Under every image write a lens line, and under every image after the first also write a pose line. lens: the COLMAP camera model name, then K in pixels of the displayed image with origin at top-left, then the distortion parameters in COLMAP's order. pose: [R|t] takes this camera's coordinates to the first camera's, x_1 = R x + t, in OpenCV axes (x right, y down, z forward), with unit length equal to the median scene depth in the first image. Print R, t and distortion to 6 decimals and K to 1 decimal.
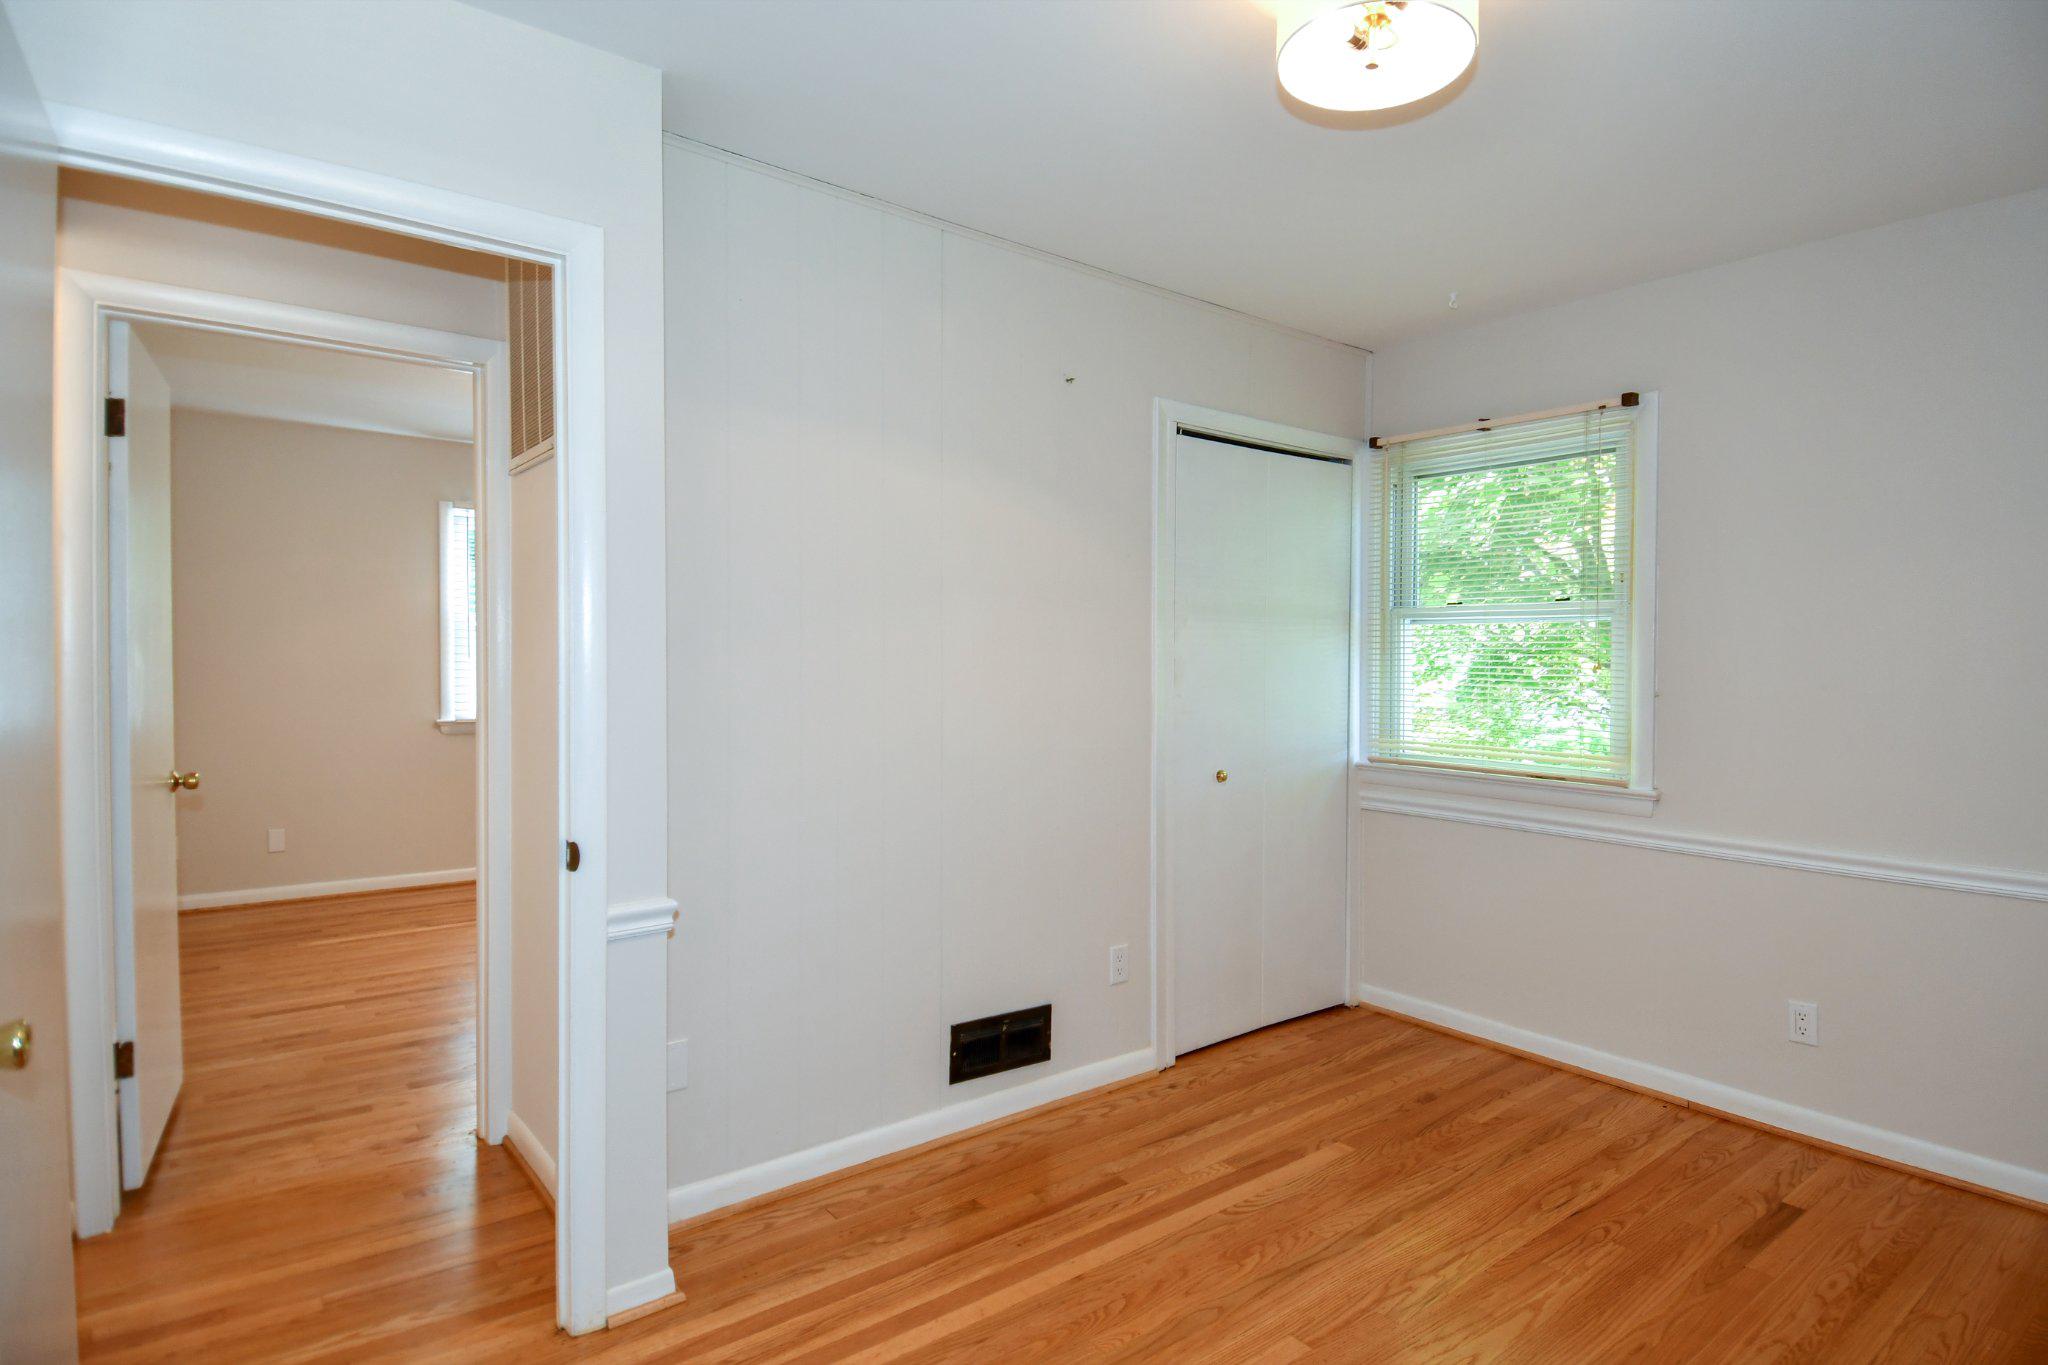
lens RADIAL K [[1098.3, 0, 1070.7], [0, 1098.3, 668.5], [0, 0, 1]] dist [0.046786, -0.055849]
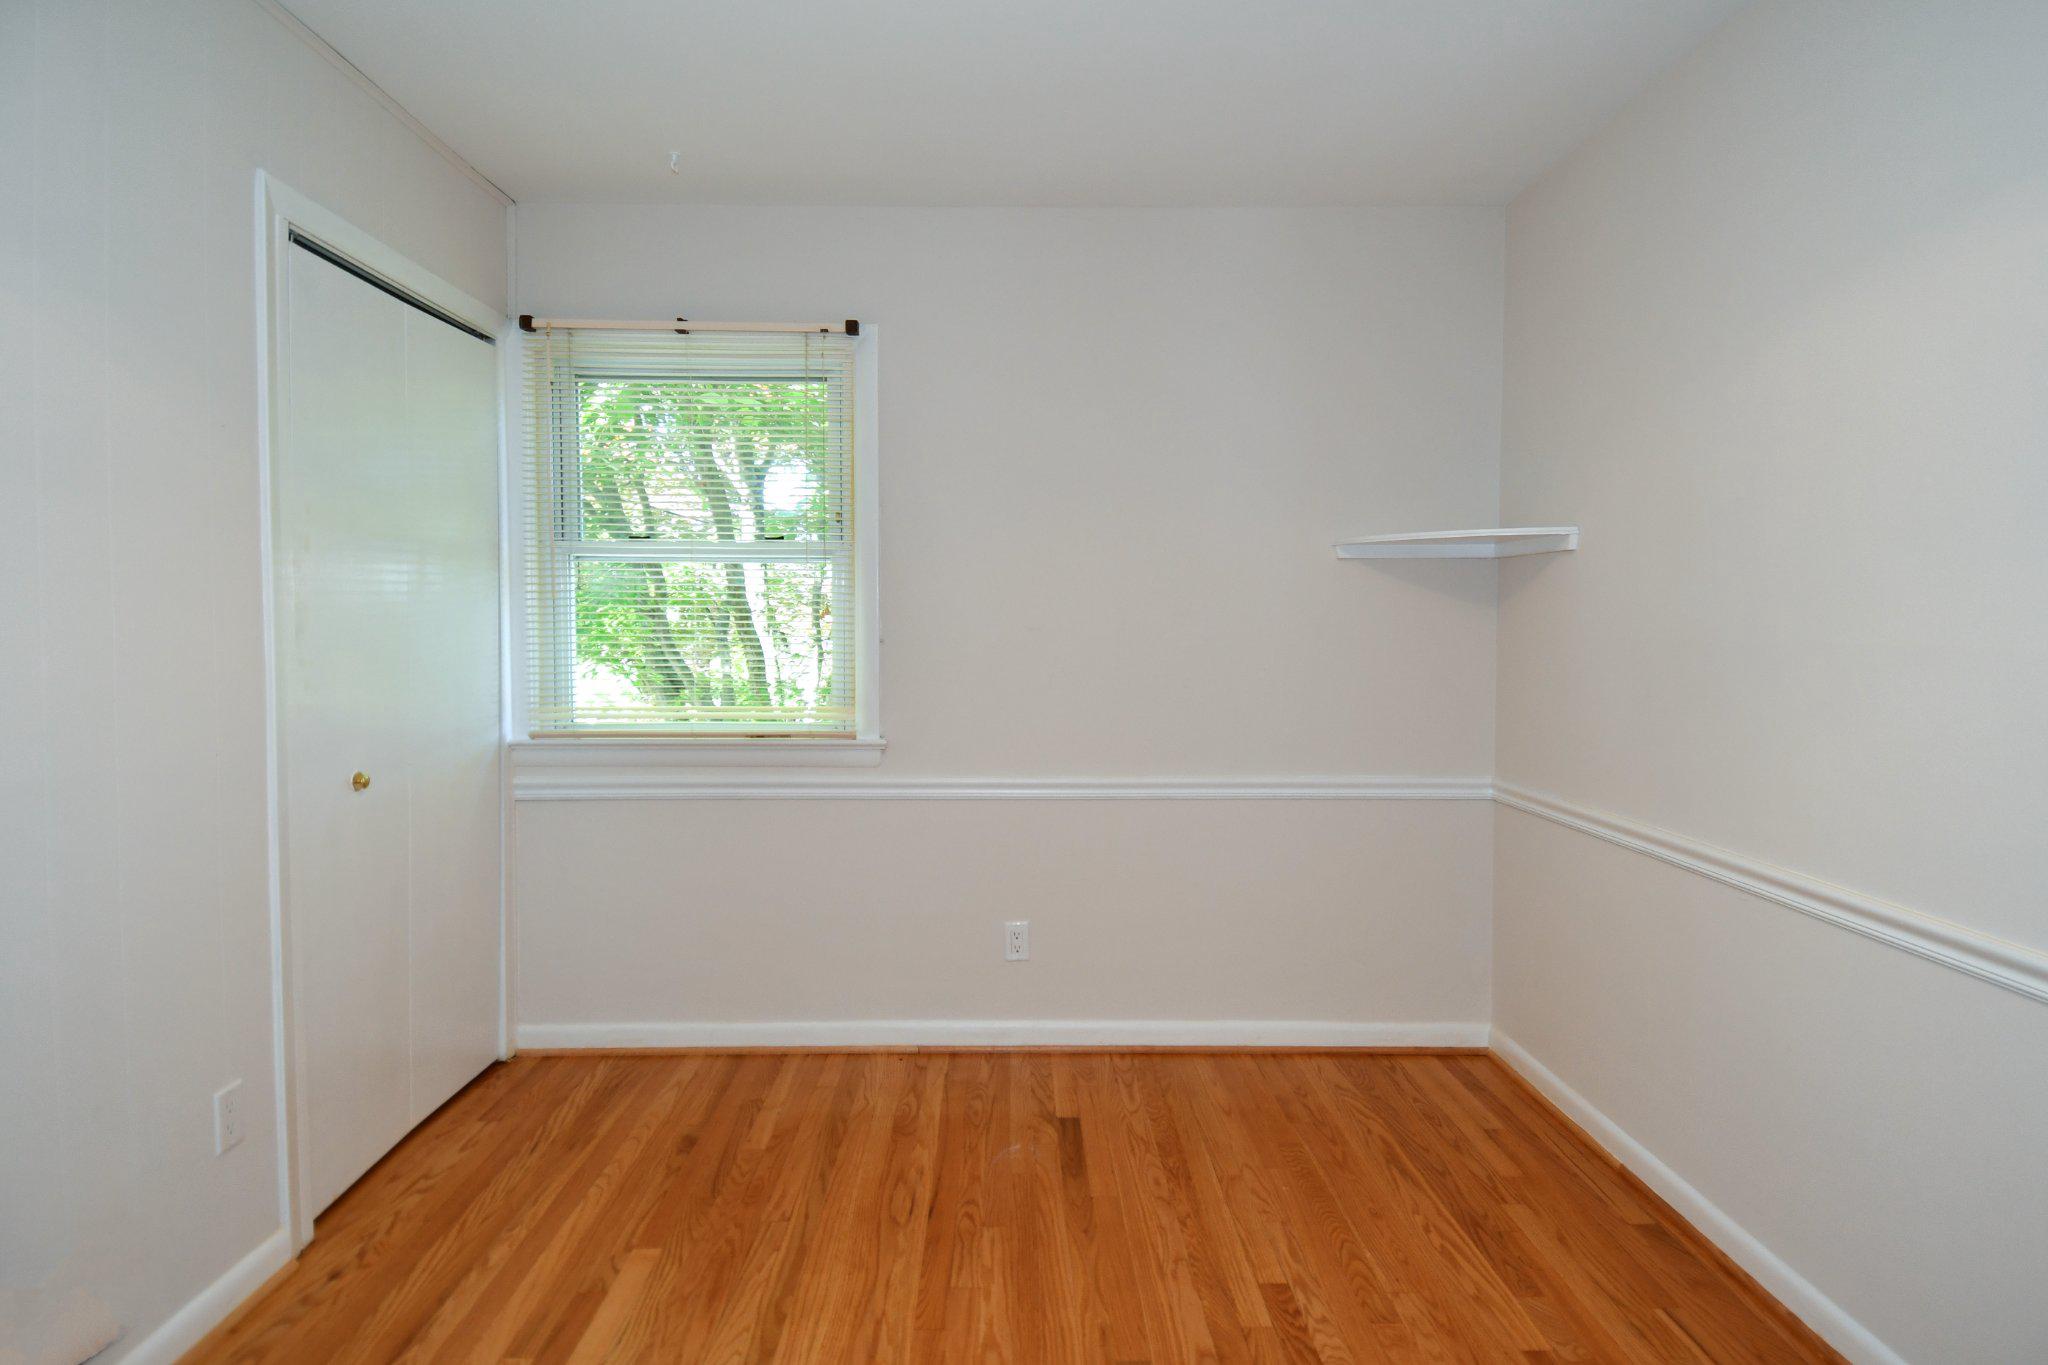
lens RADIAL K [[1122.2, 0, 1015.5], [0, 1122.2, 649.3], [0, 0, 1]] dist [0.057882, -0.061715]
pose [[0.619035, -0.032453, 0.784693, -0.170725], [0.013688, 0.999440, 0.030536, 0.003306], [-0.785244, -0.008162, 0.619132, 0.297752]]
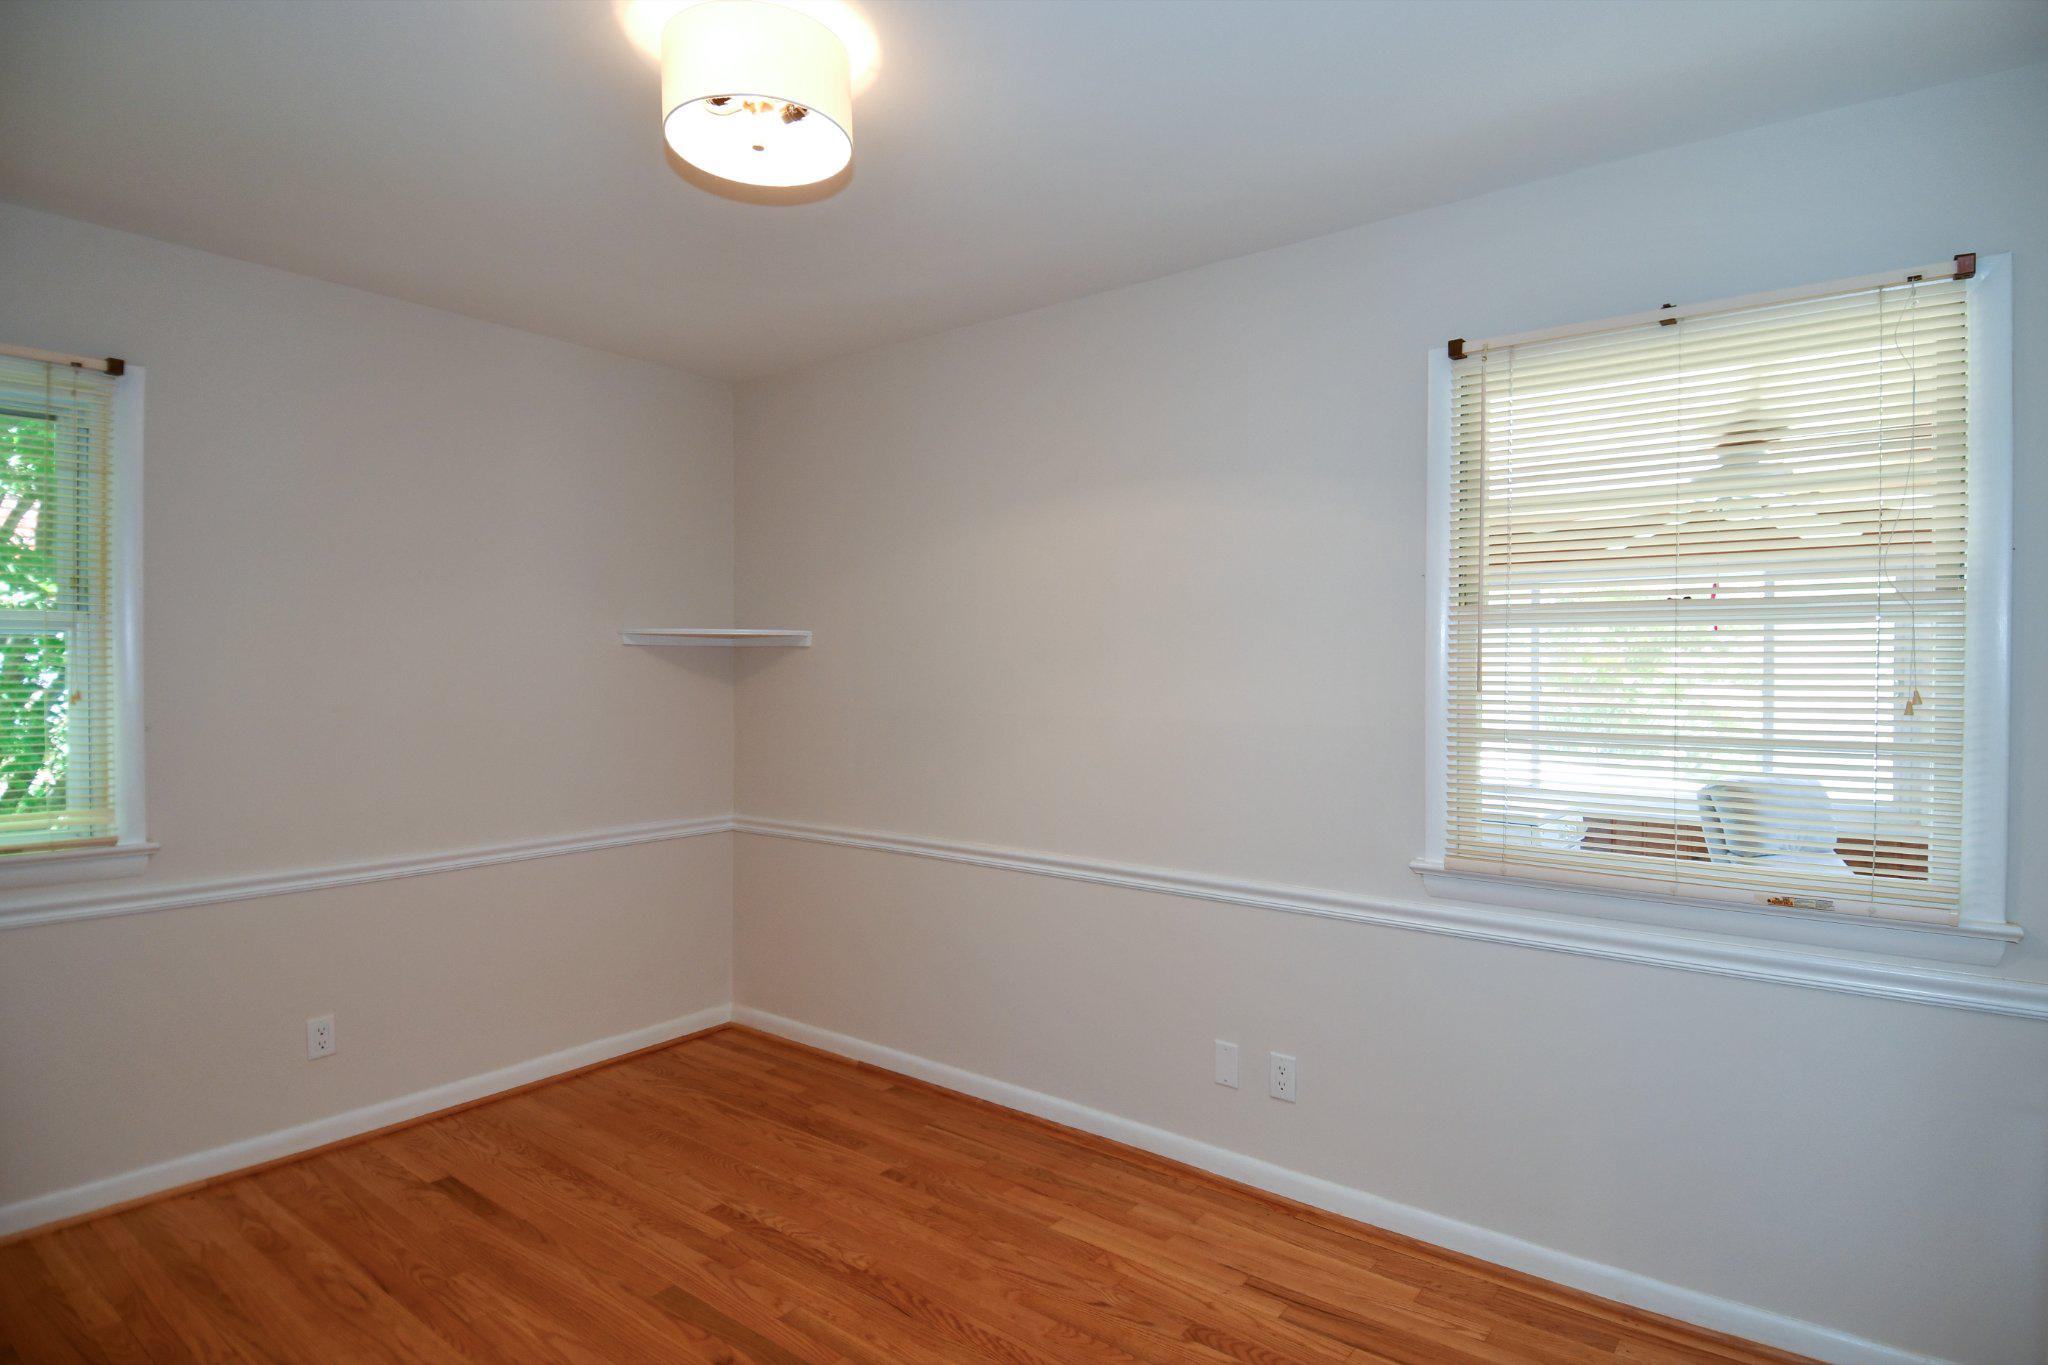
lens RADIAL K [[1087.7, 0, 1024.0], [0, 1087.7, 682.5], [0, 0, 1]] dist [0.030191, -0.054945]
pose [[-0.239220, -0.011761, 0.970894, -0.426711], [0.014508, 0.999772, 0.015685, -0.013771], [-0.970857, 0.017838, -0.238995, 0.548497]]
